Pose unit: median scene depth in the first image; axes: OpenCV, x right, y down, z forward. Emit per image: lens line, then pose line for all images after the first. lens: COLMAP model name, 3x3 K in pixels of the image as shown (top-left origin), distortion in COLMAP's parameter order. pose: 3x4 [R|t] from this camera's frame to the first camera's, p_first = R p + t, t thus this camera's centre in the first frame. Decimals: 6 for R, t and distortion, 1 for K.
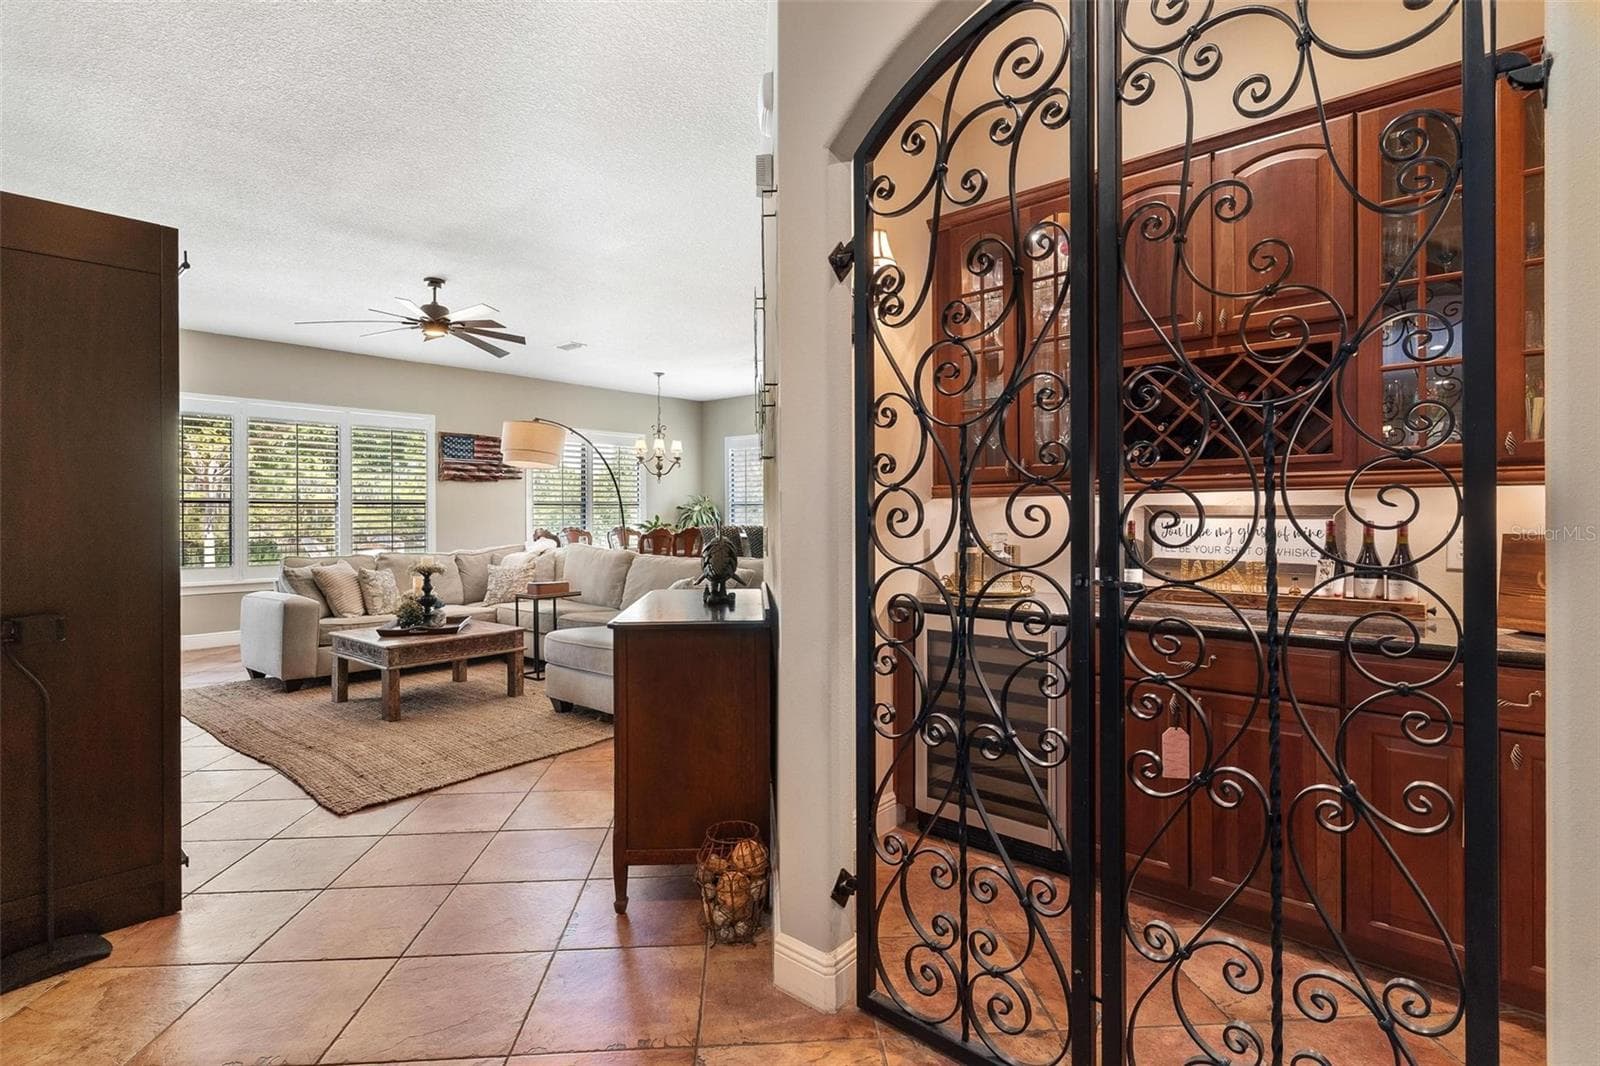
lens RADIAL K [[778.4, 0, 799.5], [0, 778.4, 508.9], [0, 0, 1]] dist [-0.000307, 0.000168]
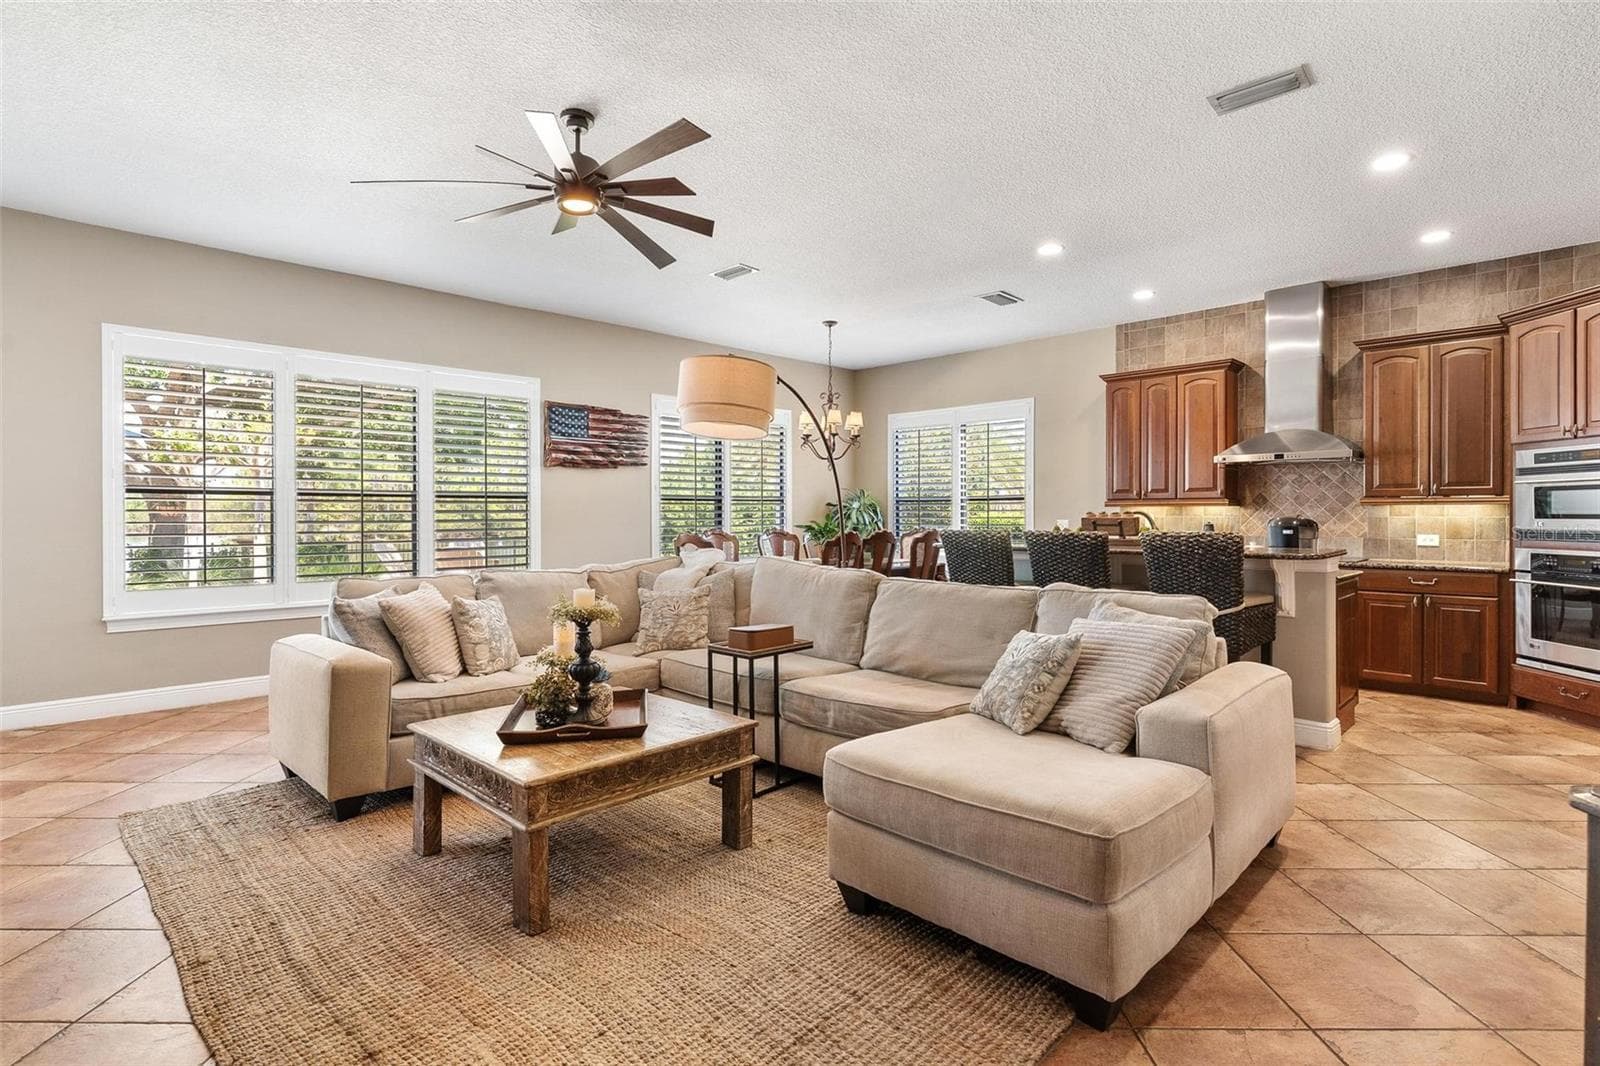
lens RADIAL K [[780.6, 0, 795.1], [0, 780.6, 517.7], [0, 0, 1]] dist [0.001859, -0.000346]
pose [[0.997106, 0.003495, -0.075942, -0.232074], [-0.002521, 0.999913, 0.012926, 0.003455], [0.075981, -0.012697, 0.997028, 0.377206]]
